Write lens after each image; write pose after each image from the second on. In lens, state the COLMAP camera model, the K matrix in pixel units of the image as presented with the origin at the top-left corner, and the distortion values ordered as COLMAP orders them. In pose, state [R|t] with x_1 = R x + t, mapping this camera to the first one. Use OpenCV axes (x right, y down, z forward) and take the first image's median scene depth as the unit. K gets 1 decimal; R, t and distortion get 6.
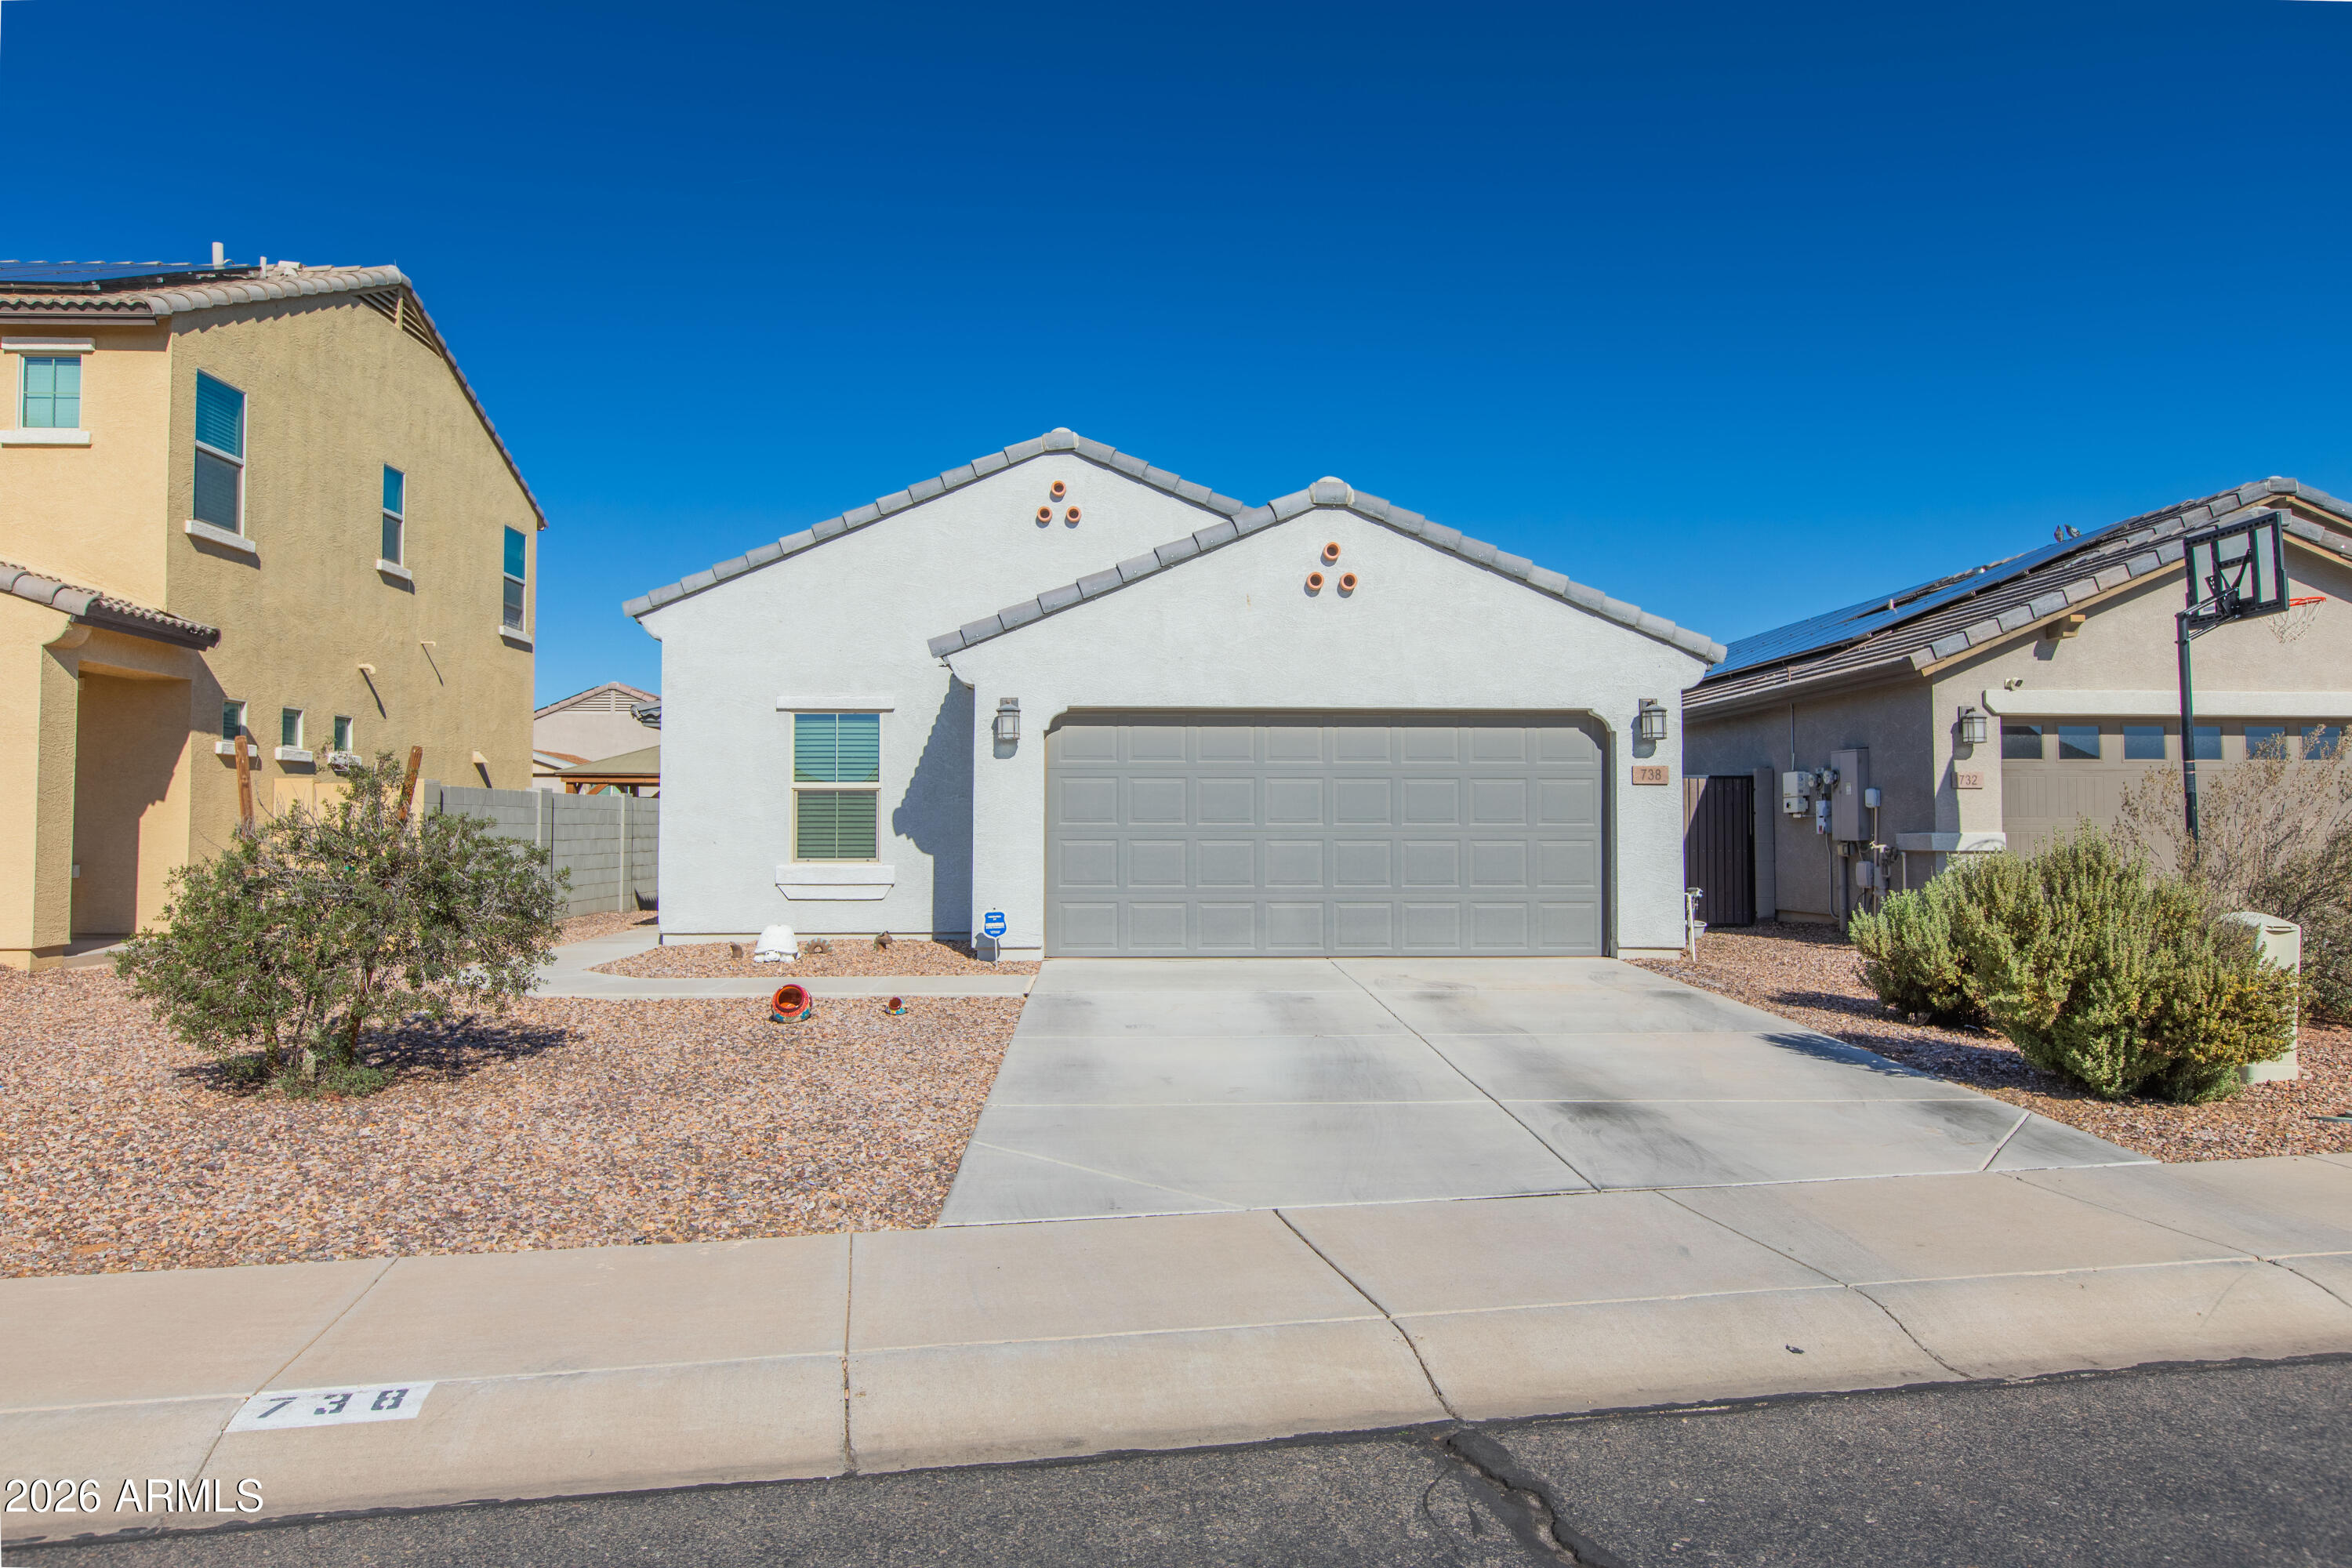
lens RADIAL K [[1556.0, 0, 1176.0], [0, 1556.0, 784.0], [0, 0, 1]] dist [0.016862, -0.022112]
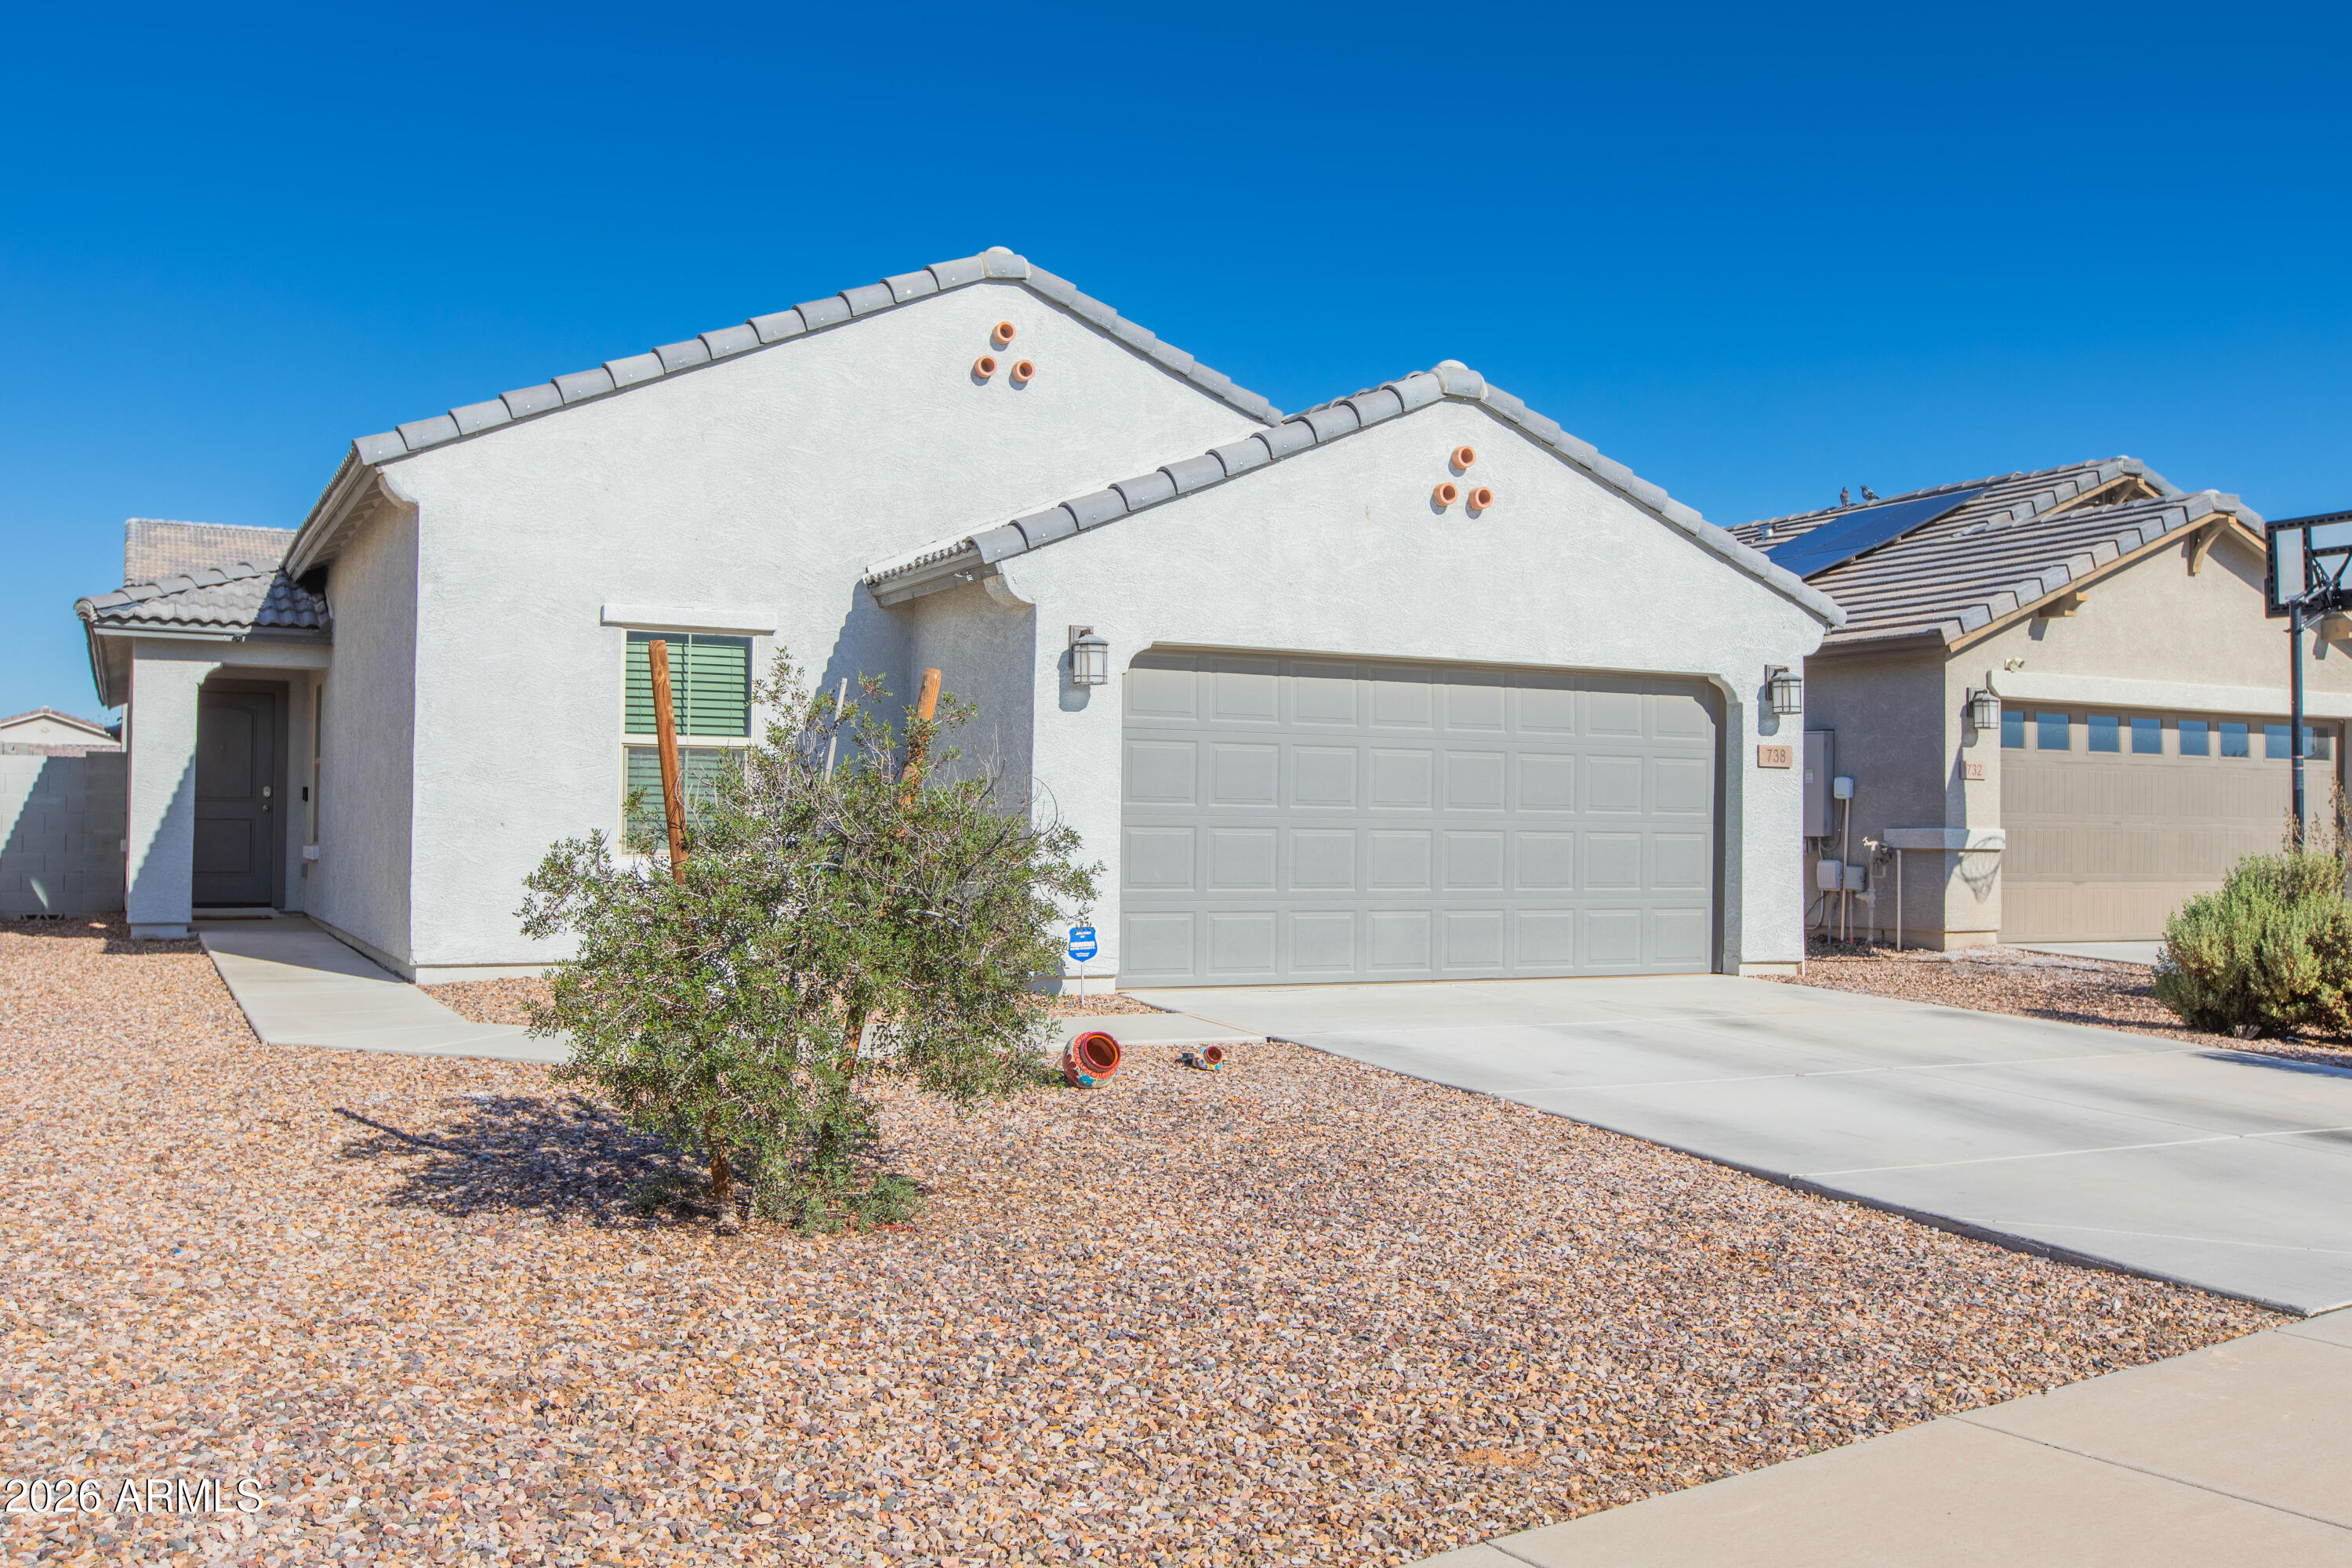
lens RADIAL K [[2101.9, 0, 1184.1], [0, 2101.9, 773.1], [0, 0, 1]] dist [-0.000550, -0.008638]
pose [[0.909770, 0.021157, 0.414573, -0.445441], [-0.024437, 0.999698, 0.002609, 0.007966], [-0.414392, -0.012504, 0.910013, 0.100666]]
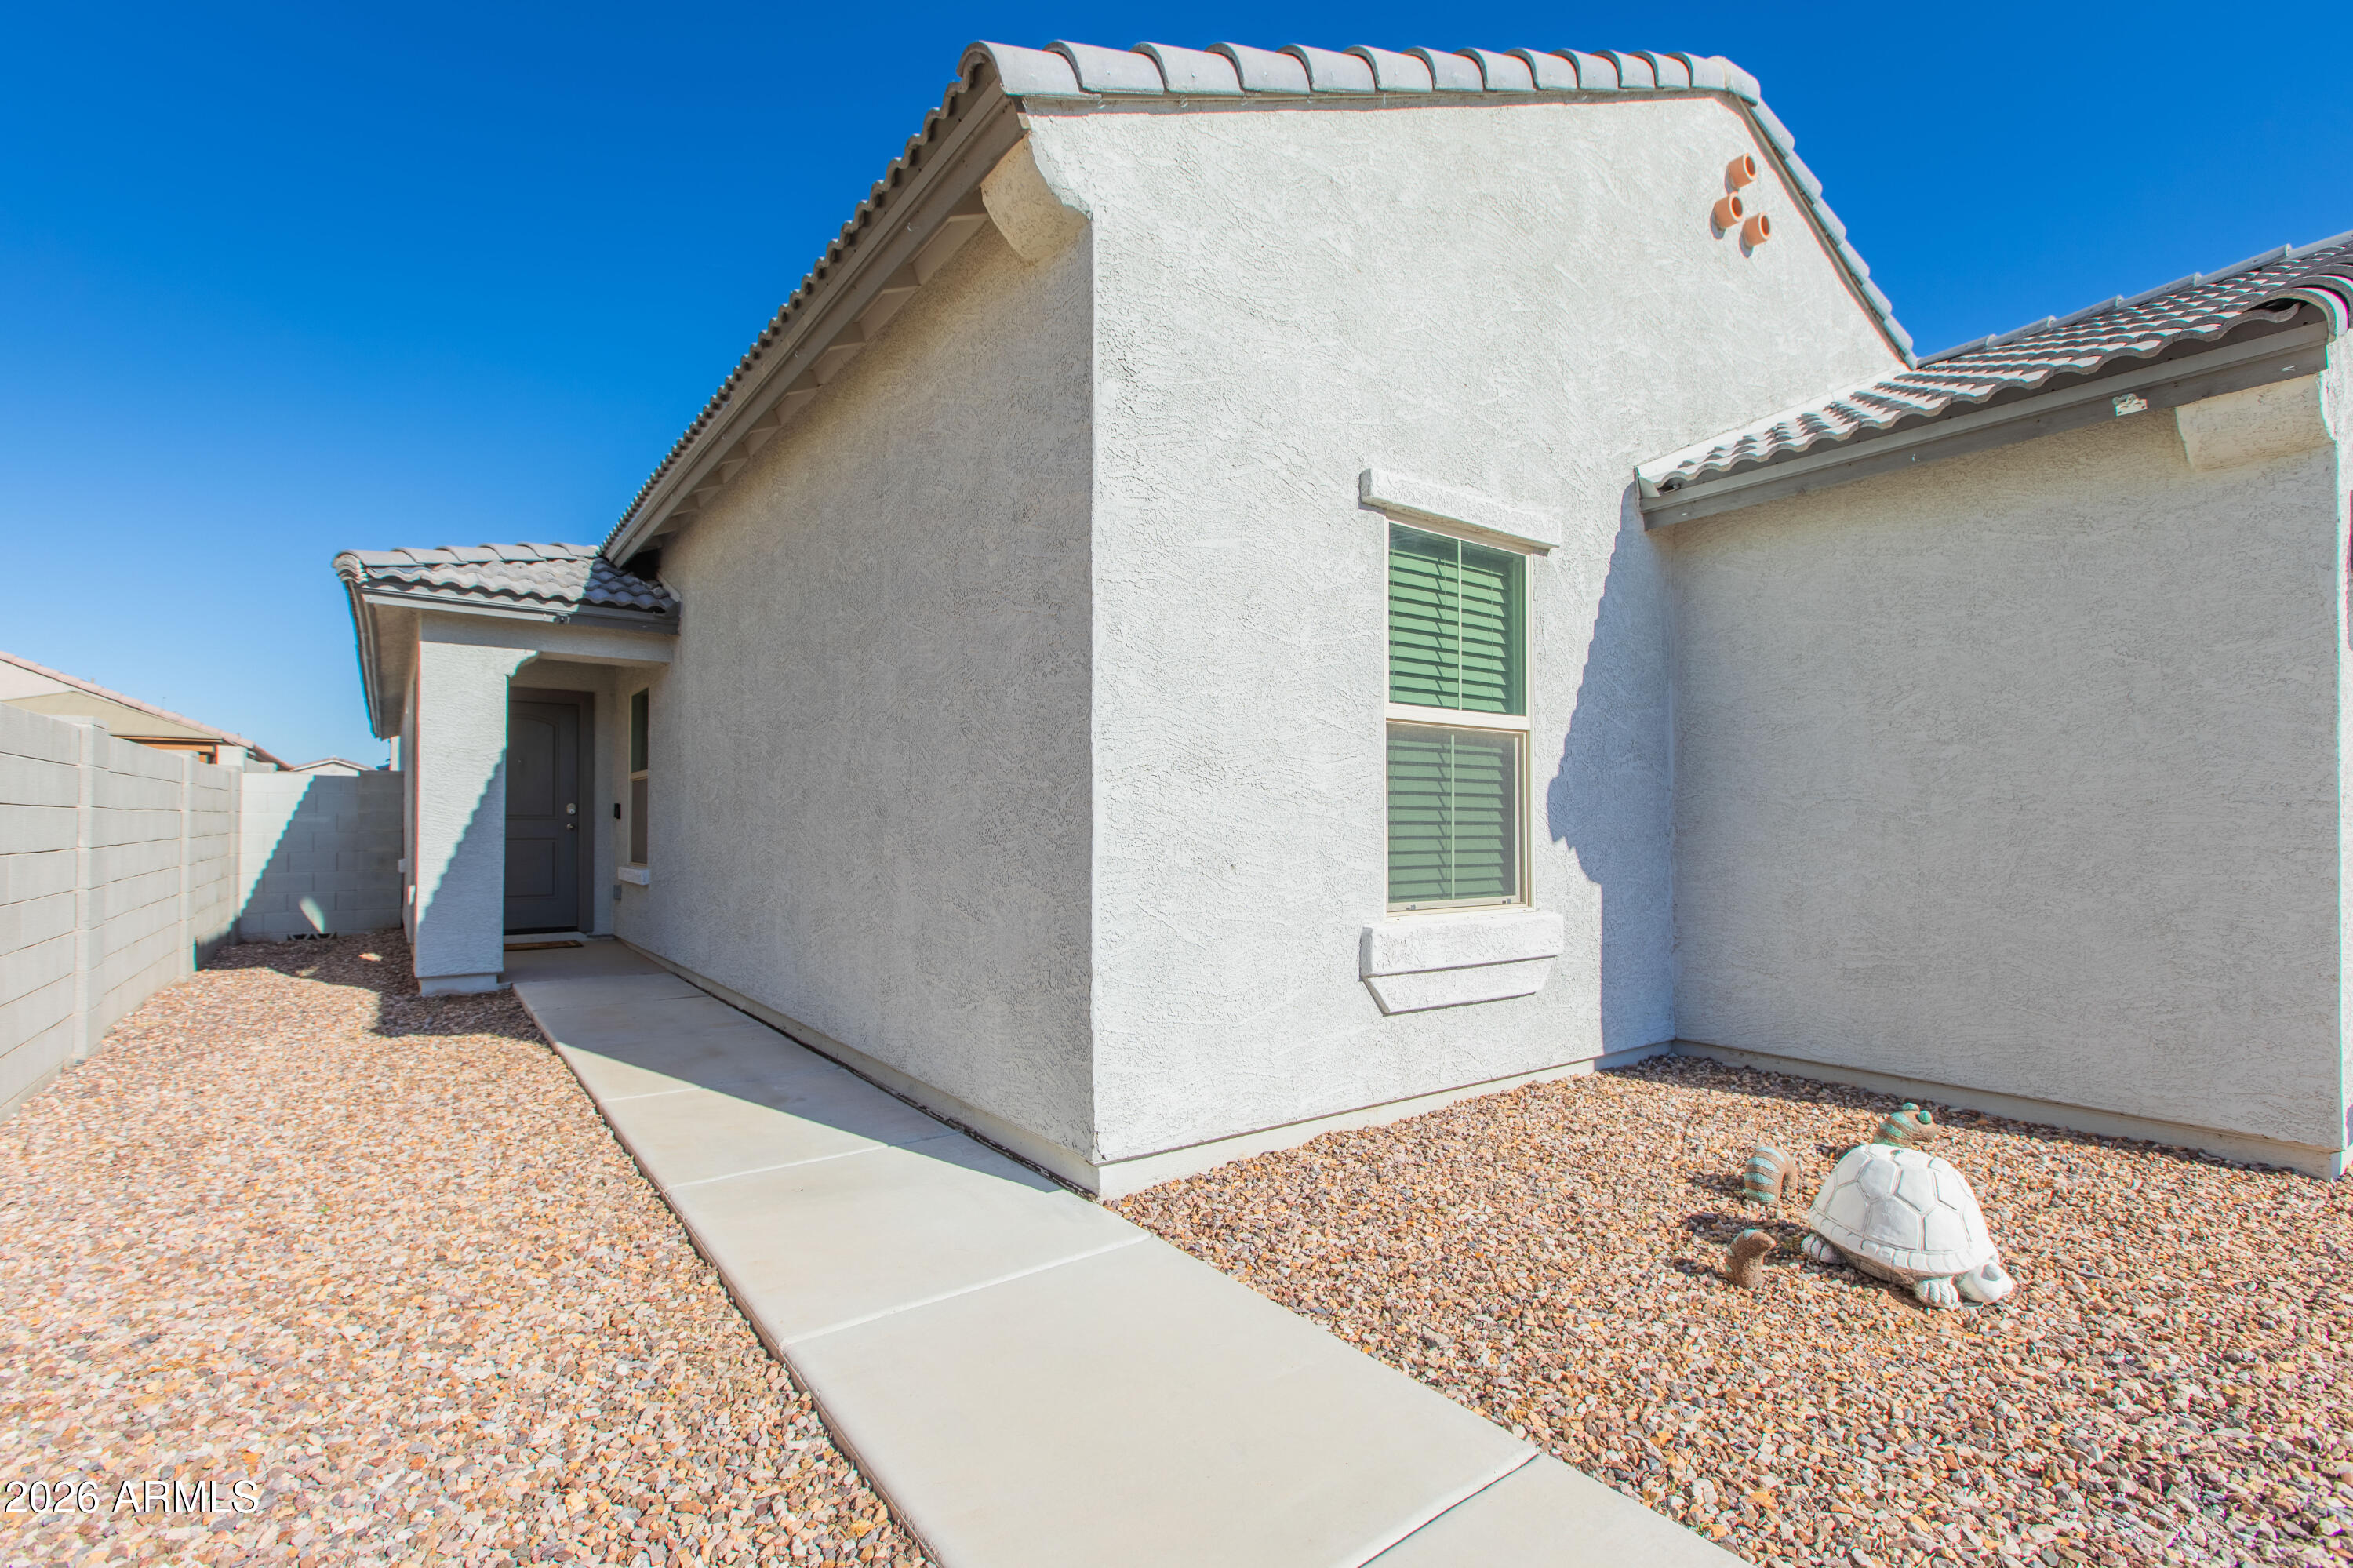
lens RADIAL K [[1078.3, 0, 1181.4], [0, 1078.3, 809.1], [0, 0, 1]] dist [-0.000366, 0.000060]
pose [[0.828920, 0.010730, 0.559265, -0.484400], [-0.019912, 0.999748, 0.010331, 0.025569], [-0.559013, -0.019700, 0.828925, 0.904931]]
